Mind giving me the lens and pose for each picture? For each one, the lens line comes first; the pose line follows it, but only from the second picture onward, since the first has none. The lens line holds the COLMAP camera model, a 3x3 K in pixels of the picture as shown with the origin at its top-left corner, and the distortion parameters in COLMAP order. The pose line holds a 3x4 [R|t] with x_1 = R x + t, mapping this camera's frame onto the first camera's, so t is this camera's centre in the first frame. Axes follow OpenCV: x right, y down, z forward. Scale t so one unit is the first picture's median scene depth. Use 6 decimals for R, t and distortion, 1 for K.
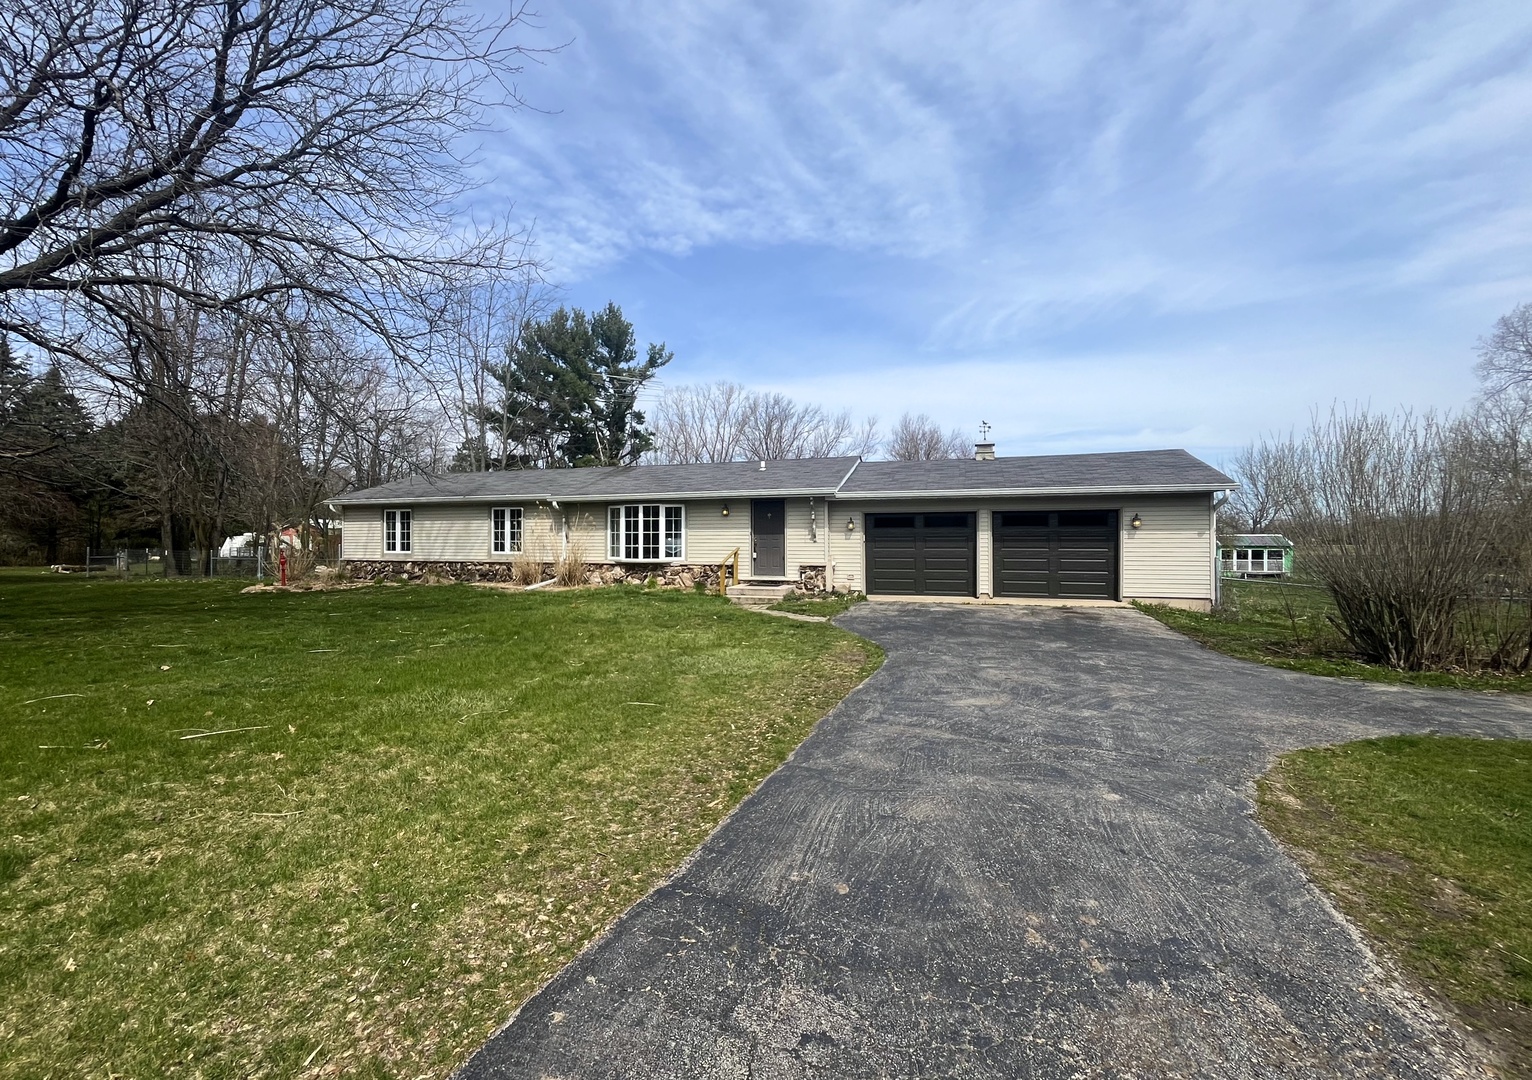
lens RADIAL K [[695.2, 0, 766.0], [0, 695.2, 540.0], [0, 0, 1]] dist [-0.000064, -0.000003]
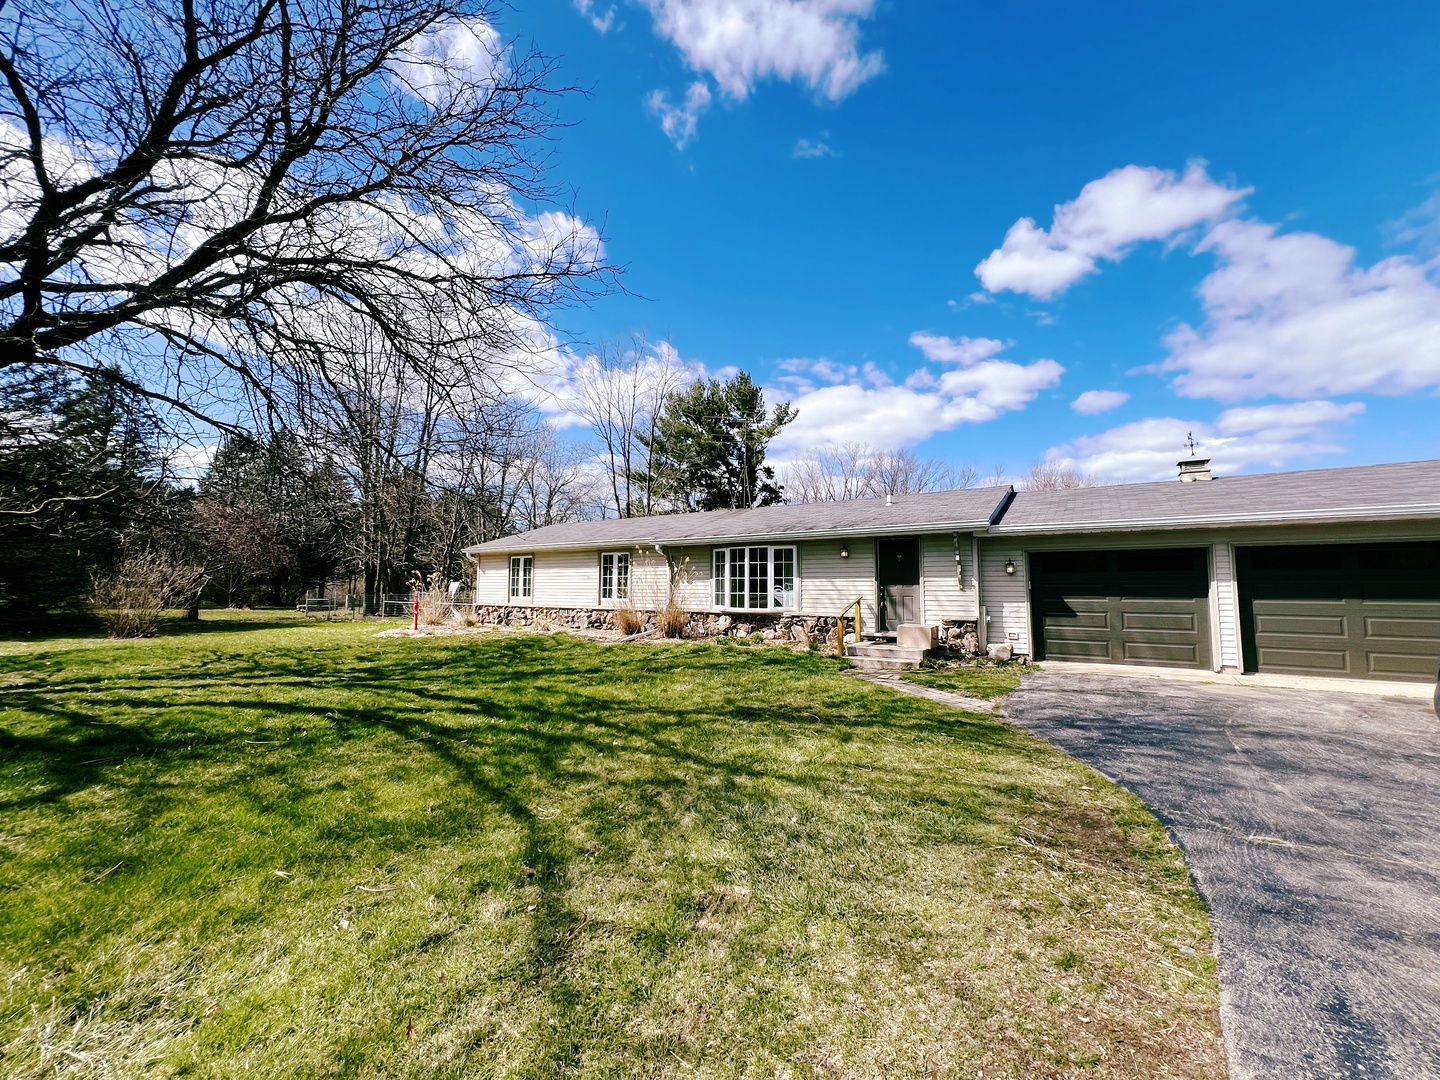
lens RADIAL K [[575.3, 0, 720.0], [0, 575.3, 540.0], [0, 0, 1]] dist [-0.000395, -0.000146]
pose [[0.957692, -0.020936, -0.287033, -0.001351], [-0.002114, 0.996812, -0.079761, -0.000841], [0.287787, 0.076993, 0.954594, 0.275116]]
